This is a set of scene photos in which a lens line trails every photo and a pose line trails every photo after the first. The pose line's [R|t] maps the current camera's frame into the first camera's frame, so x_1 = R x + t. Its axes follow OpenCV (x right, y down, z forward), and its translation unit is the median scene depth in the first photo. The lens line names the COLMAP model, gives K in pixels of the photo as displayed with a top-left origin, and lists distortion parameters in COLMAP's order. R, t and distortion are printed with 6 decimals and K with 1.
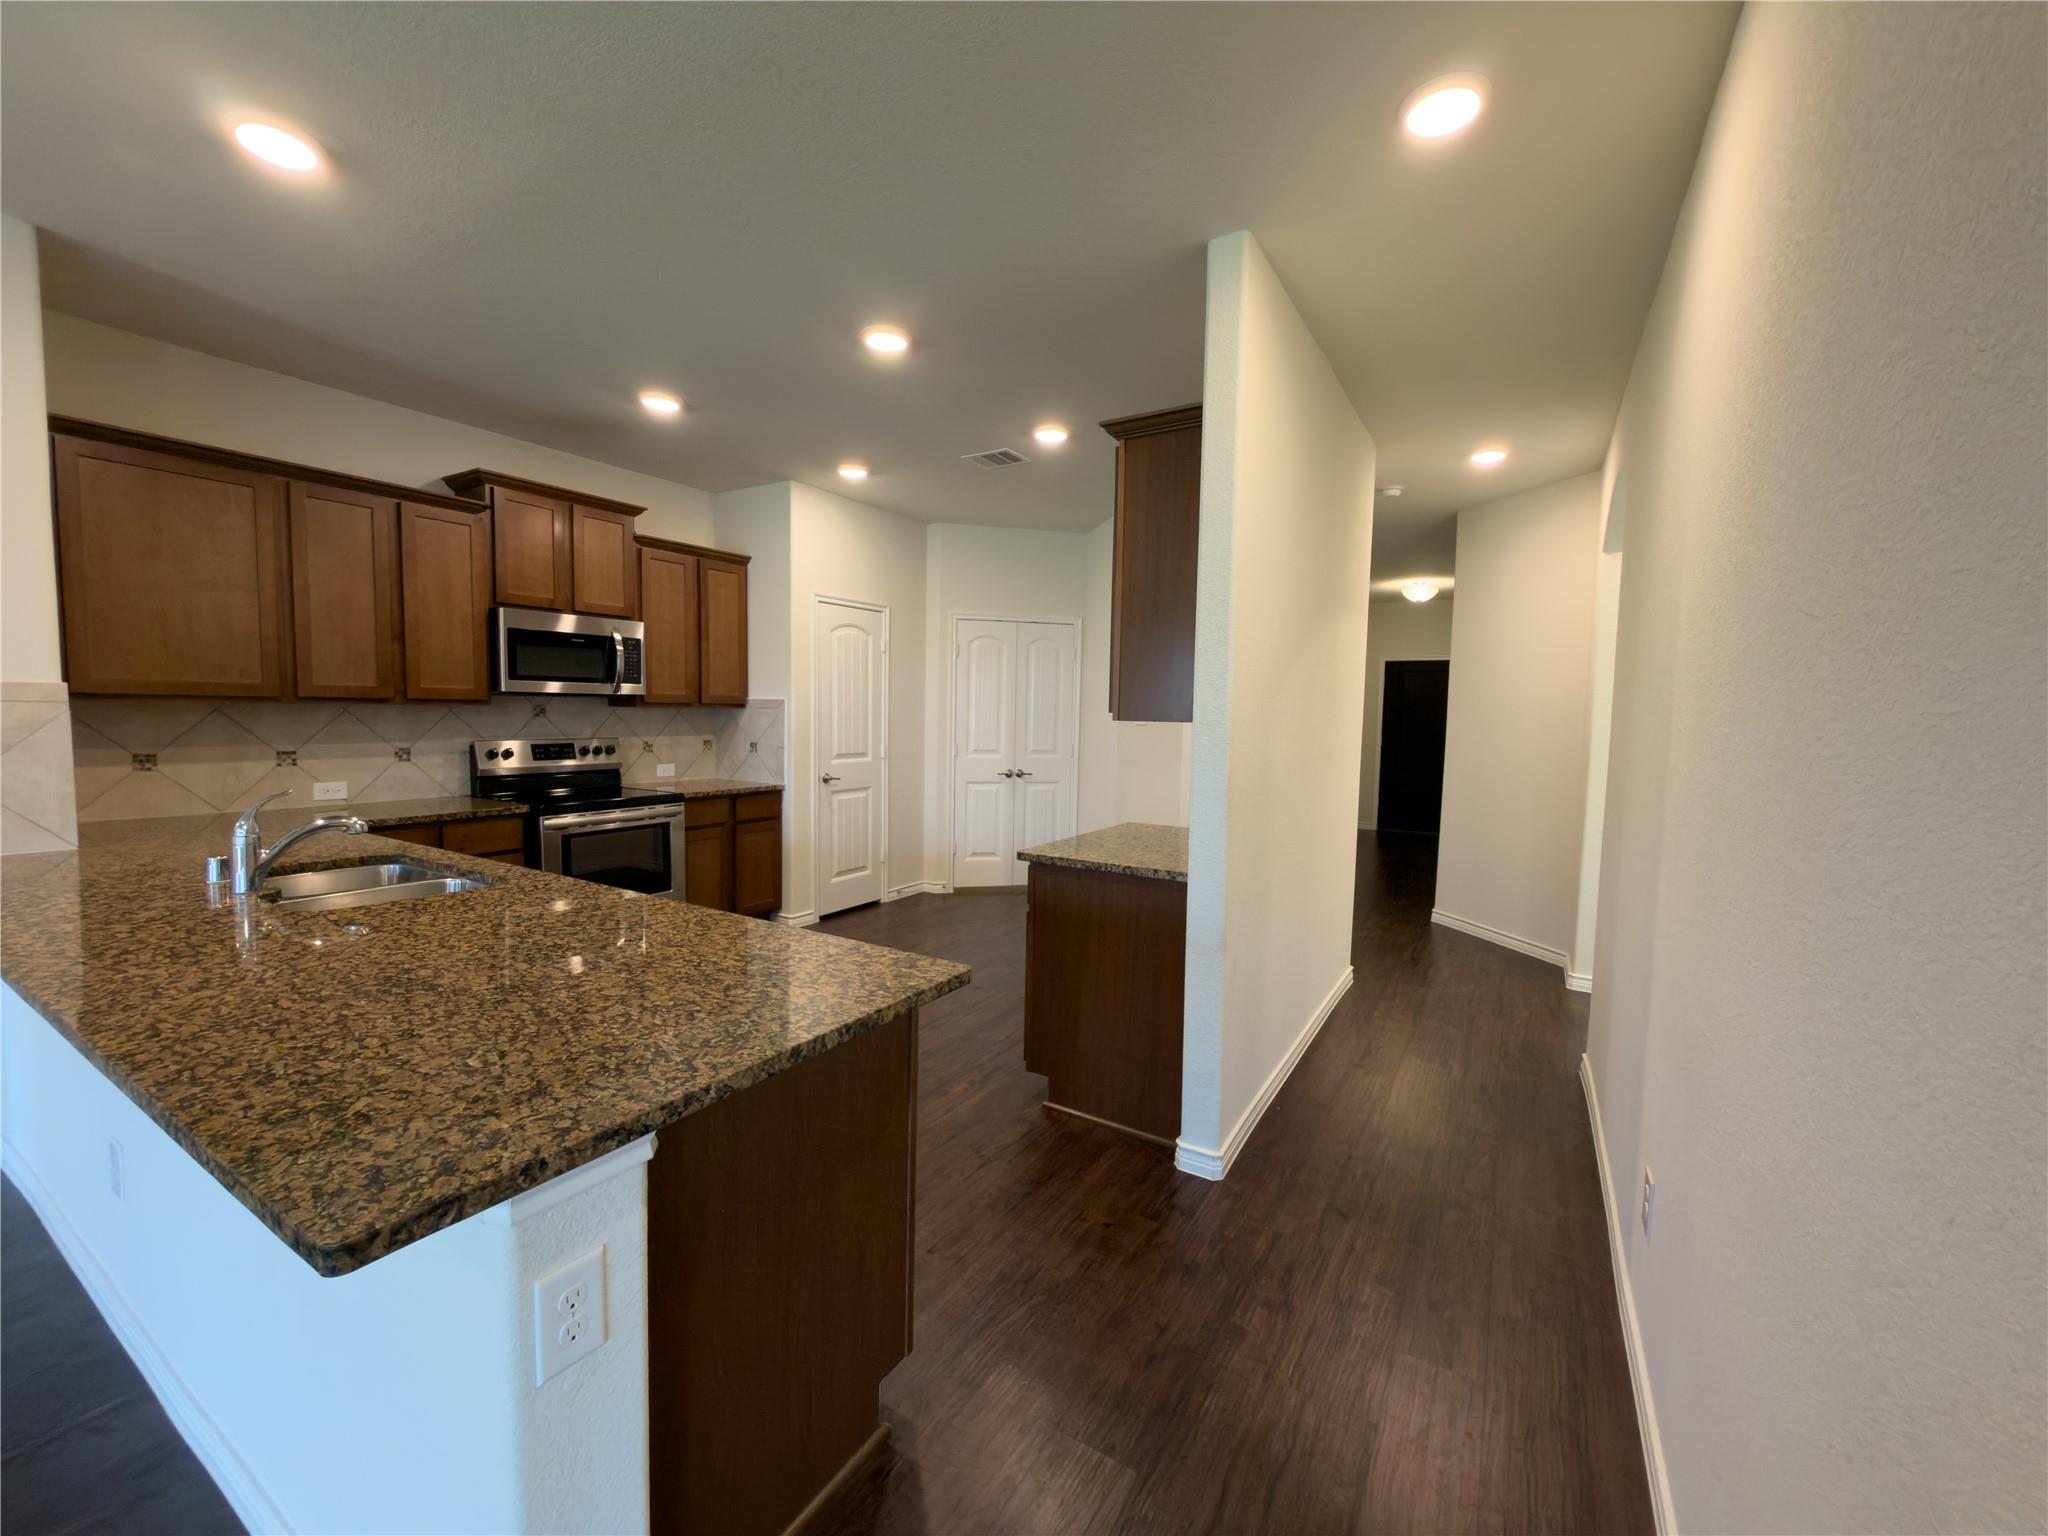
lens RADIAL K [[821.3, 0, 1021.4], [0, 821.3, 767.9], [0, 0, 1]] dist [0.002695, 0.000393]
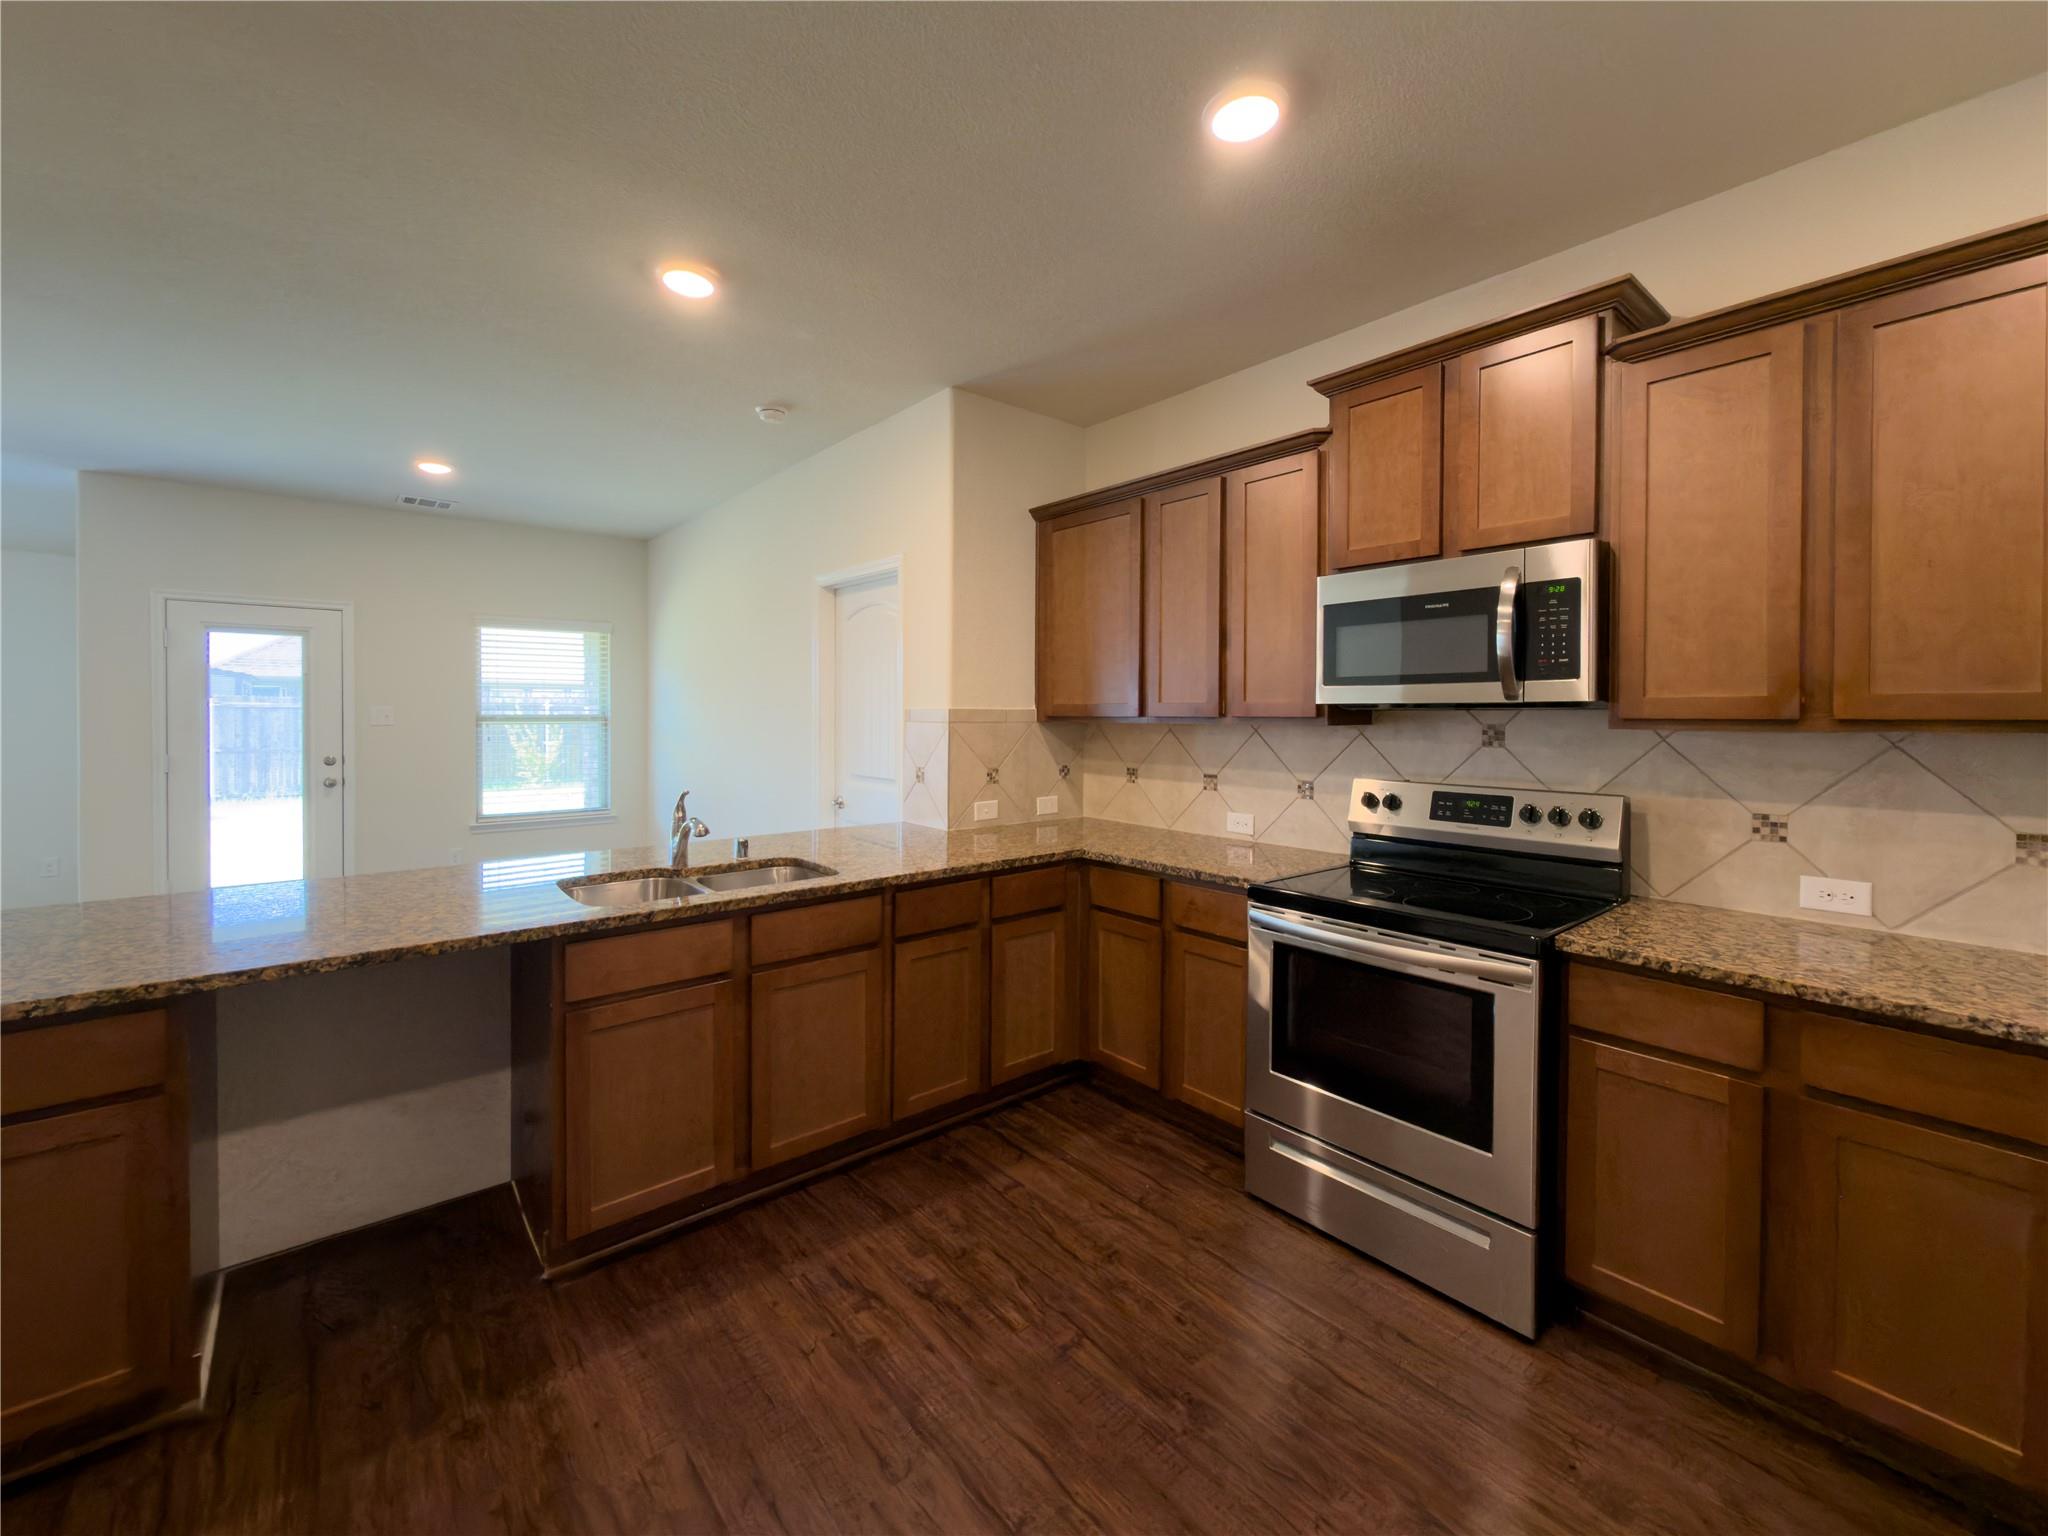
lens RADIAL K [[821.3, 0, 972.5], [0, 821.3, 719.3], [0, 0, 1]] dist [0.002695, 0.000393]
pose [[-0.346897, -0.007736, -0.937871, 0.075178], [-0.070178, 0.997377, 0.017730, -0.066670], [0.935274, 0.071969, -0.346530, 0.874490]]
